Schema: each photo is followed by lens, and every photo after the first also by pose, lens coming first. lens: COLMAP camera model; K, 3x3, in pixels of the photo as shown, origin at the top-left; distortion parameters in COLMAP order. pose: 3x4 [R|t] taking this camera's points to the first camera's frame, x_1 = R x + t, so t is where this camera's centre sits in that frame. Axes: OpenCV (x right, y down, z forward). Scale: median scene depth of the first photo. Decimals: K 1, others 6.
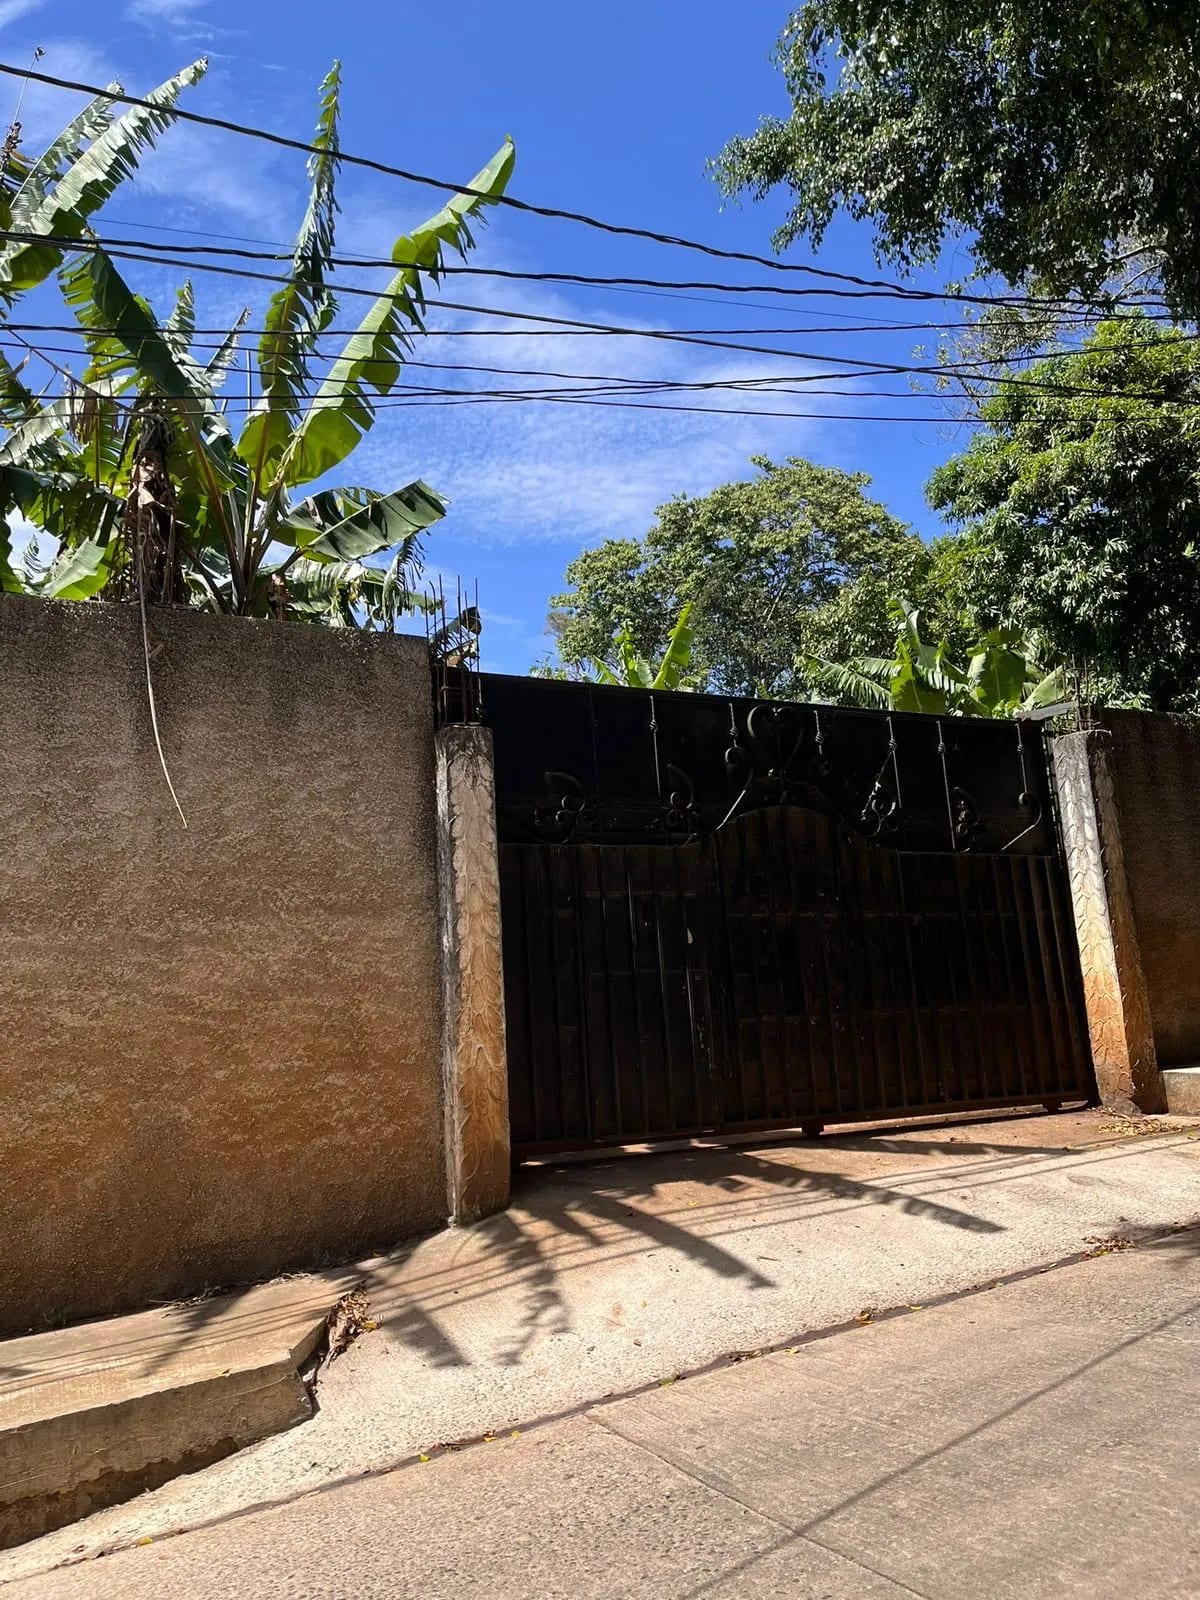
lens RADIAL K [[1178.5, 0, 579.3], [0, 1178.5, 794.2], [0, 0, 1]] dist [0.082390, -0.095057]
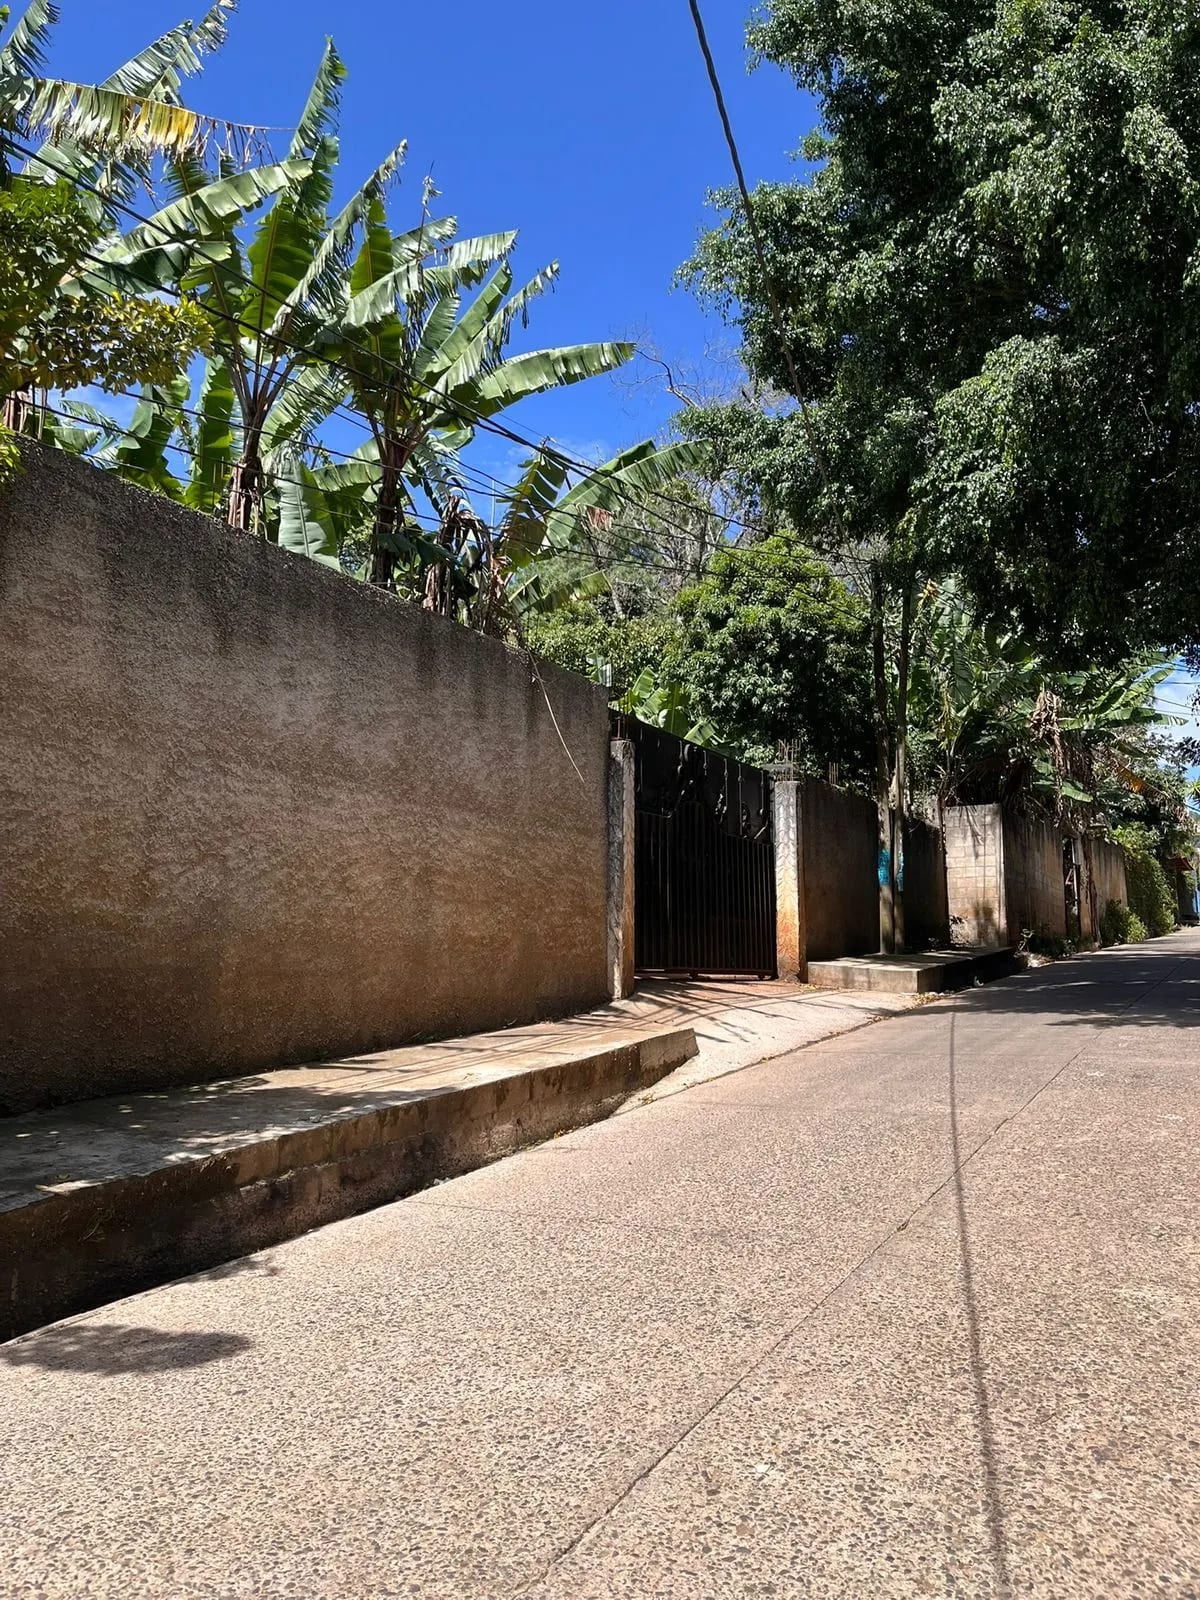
lens RADIAL K [[1178.5, 0, 579.3], [0, 1178.5, 794.2], [0, 0, 1]] dist [0.082390, -0.095057]
pose [[0.838066, 0.141107, 0.527005, -0.849119], [-0.156183, 0.987598, -0.016063, 0.050729], [-0.522735, -0.068847, 0.849711, -0.401736]]
